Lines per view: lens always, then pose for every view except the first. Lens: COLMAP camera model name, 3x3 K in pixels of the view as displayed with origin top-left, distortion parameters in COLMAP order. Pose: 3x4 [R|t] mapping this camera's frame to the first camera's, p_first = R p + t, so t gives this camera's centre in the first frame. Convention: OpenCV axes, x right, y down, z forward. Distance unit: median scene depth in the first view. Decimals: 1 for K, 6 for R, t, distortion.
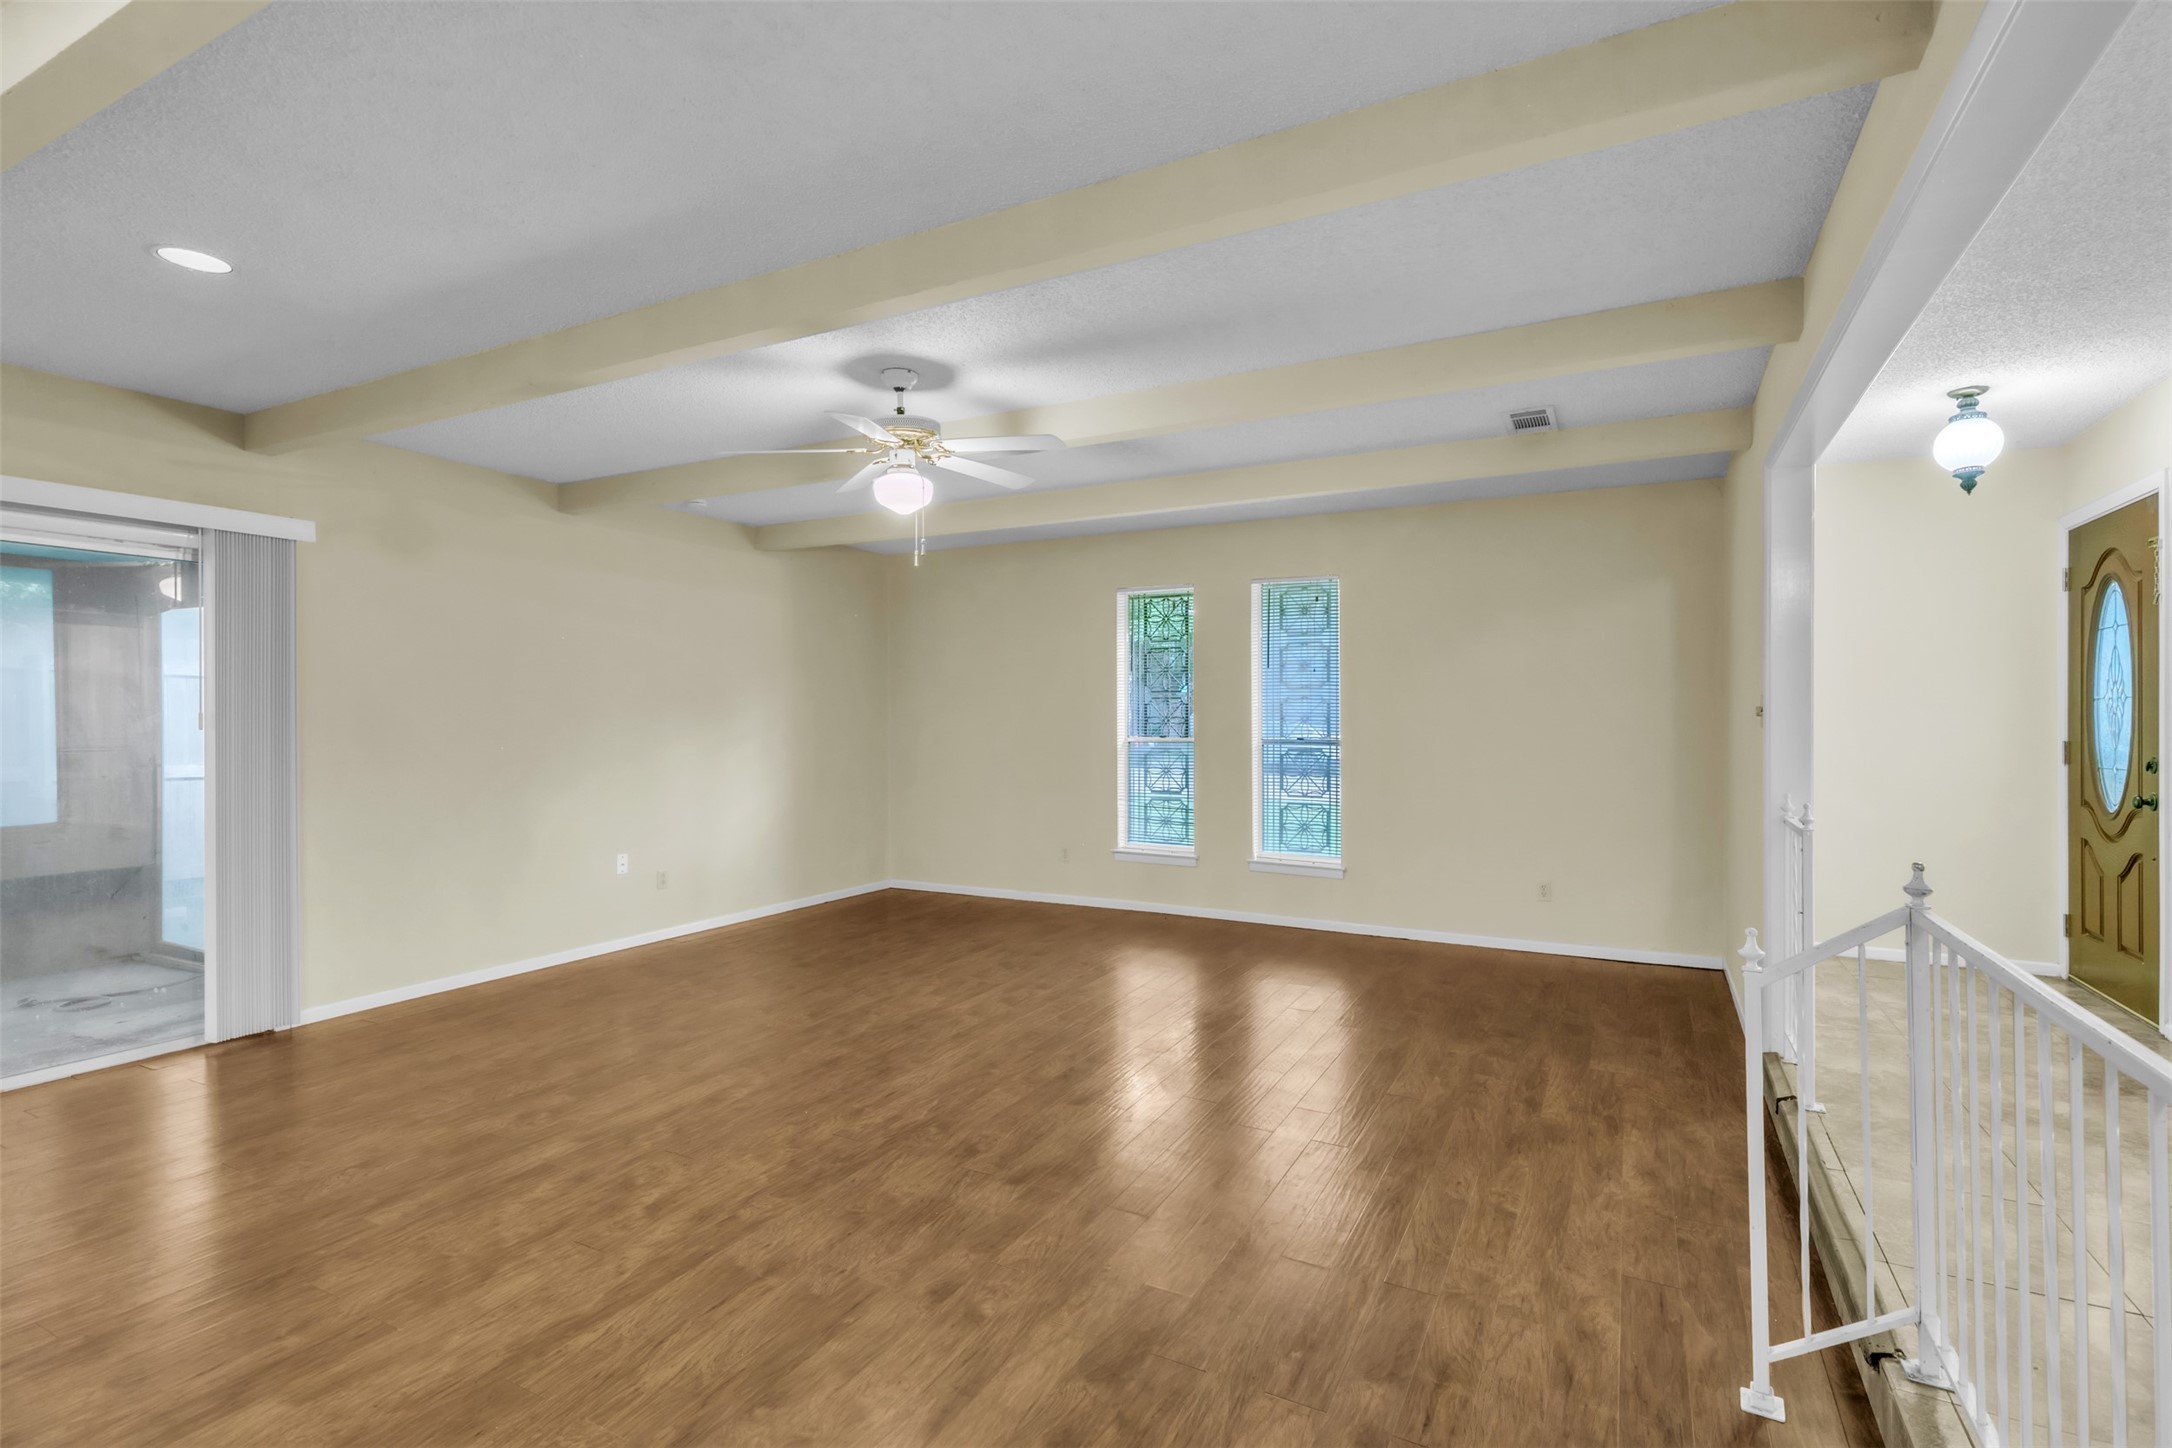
lens RADIAL K [[1024.8, 0, 1104.8], [0, 1024.8, 716.6], [0, 0, 1]] dist [0.008399, 0.000406]
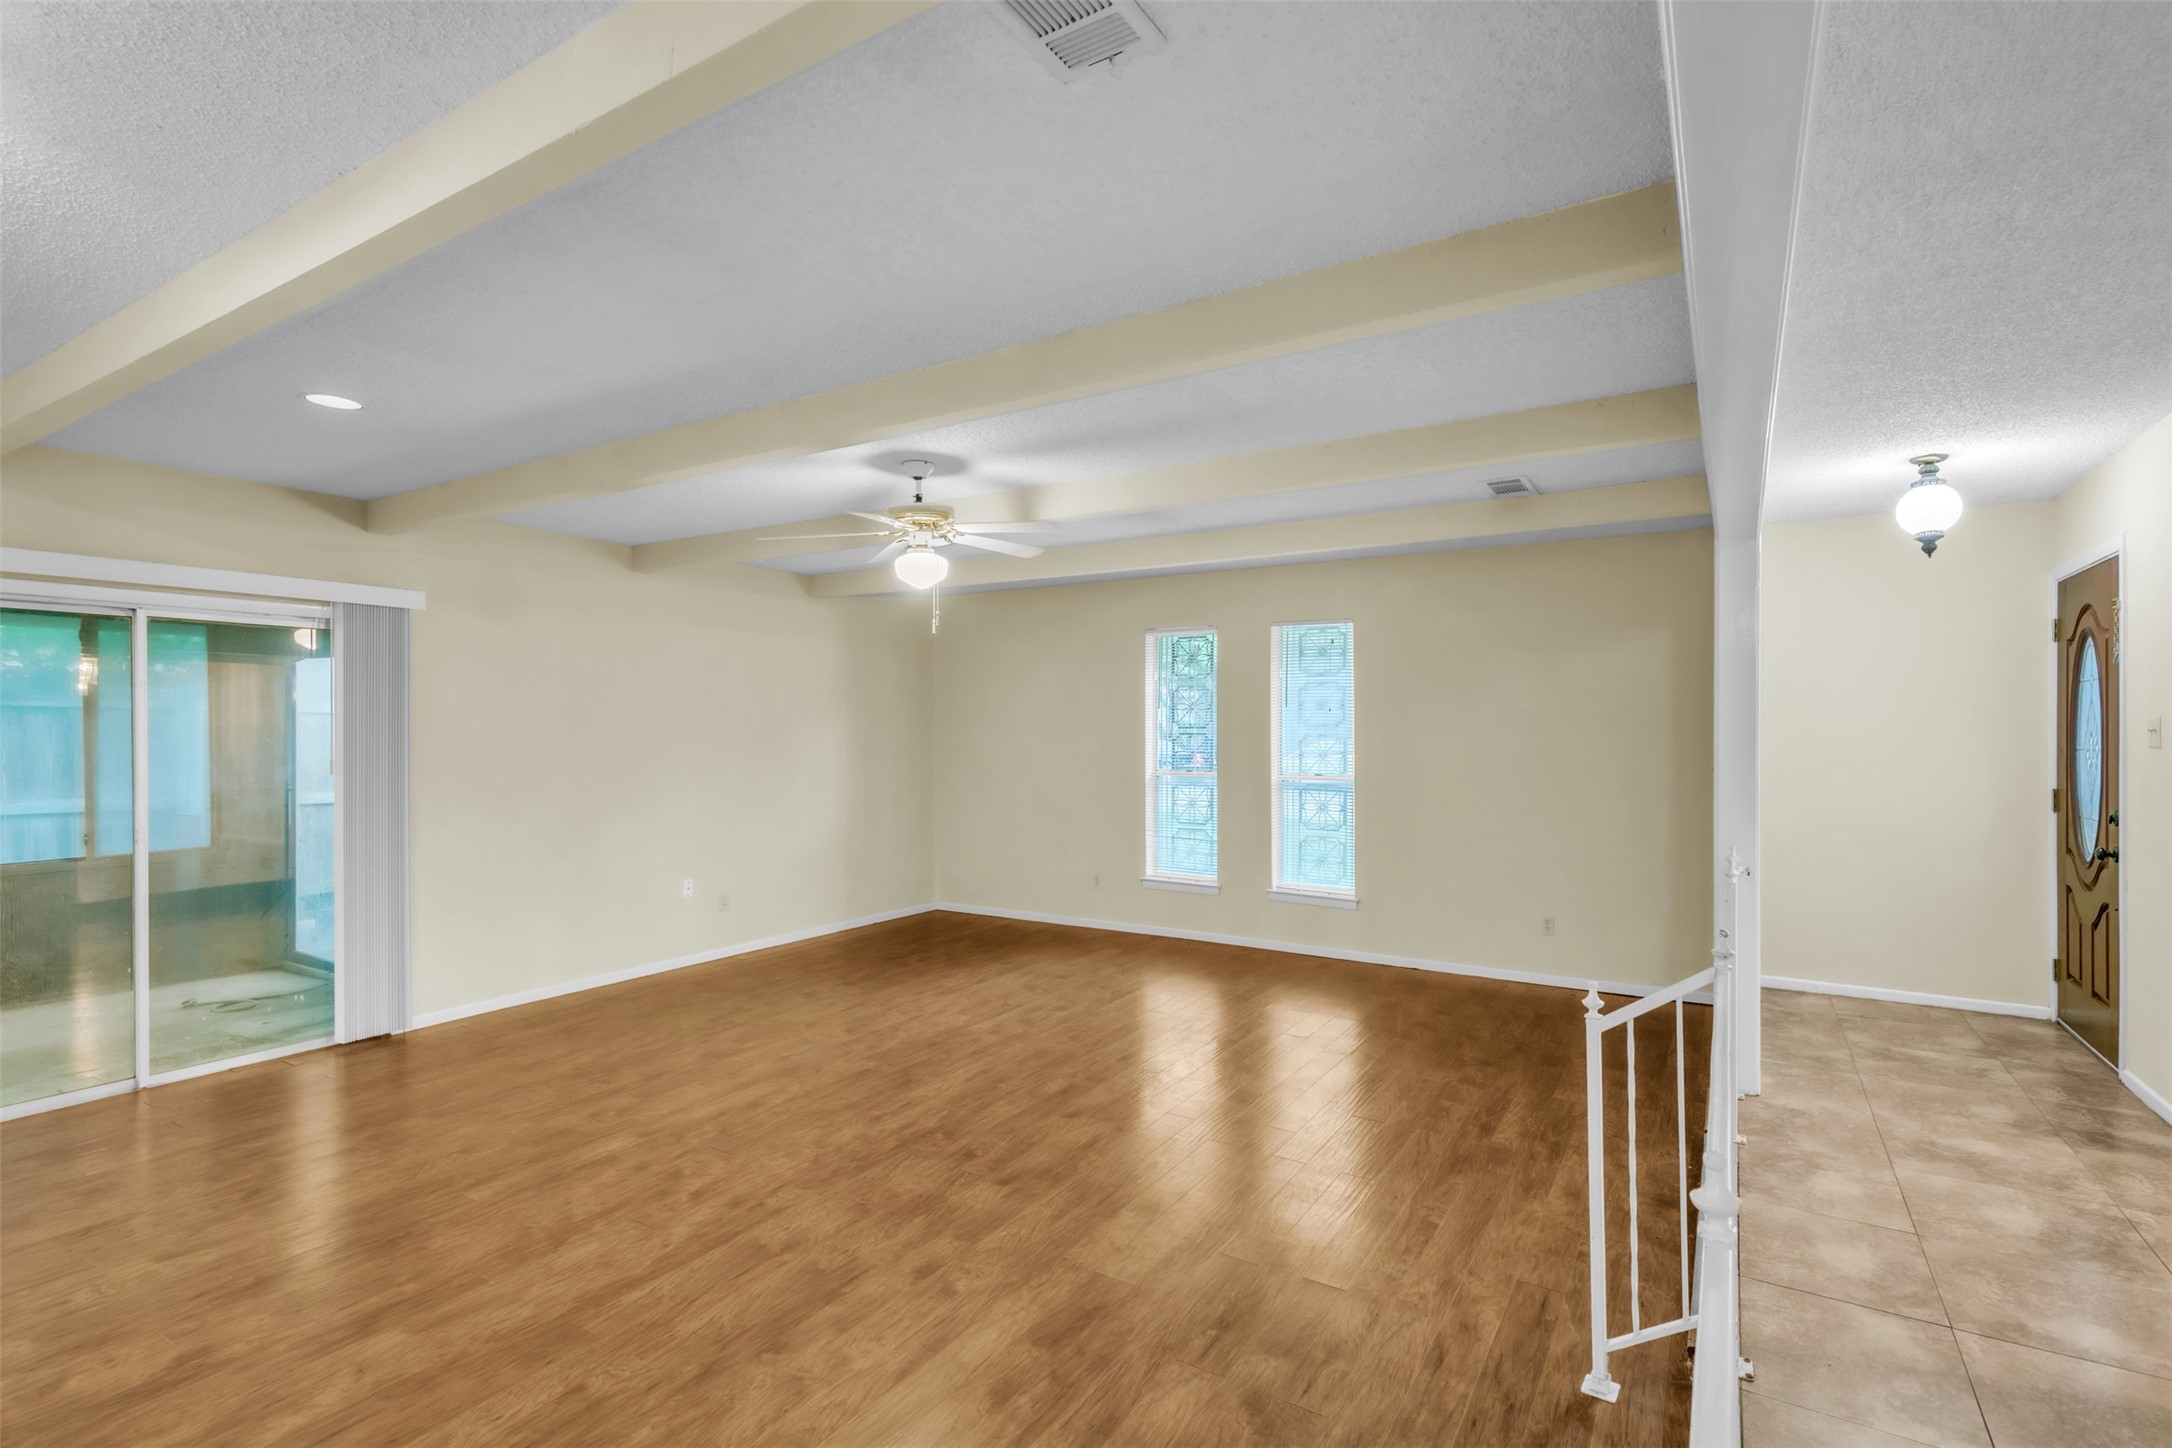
lens RADIAL K [[1032.4, 0, 1102.4], [0, 1032.4, 726.7], [0, 0, 1]] dist [0.008781, -0.000371]
pose [[0.997361, 0.000898, -0.072595, 0.090102], [-0.001029, 0.999998, -0.001771, -0.046898], [0.072594, 0.001841, 0.997360, -0.124149]]
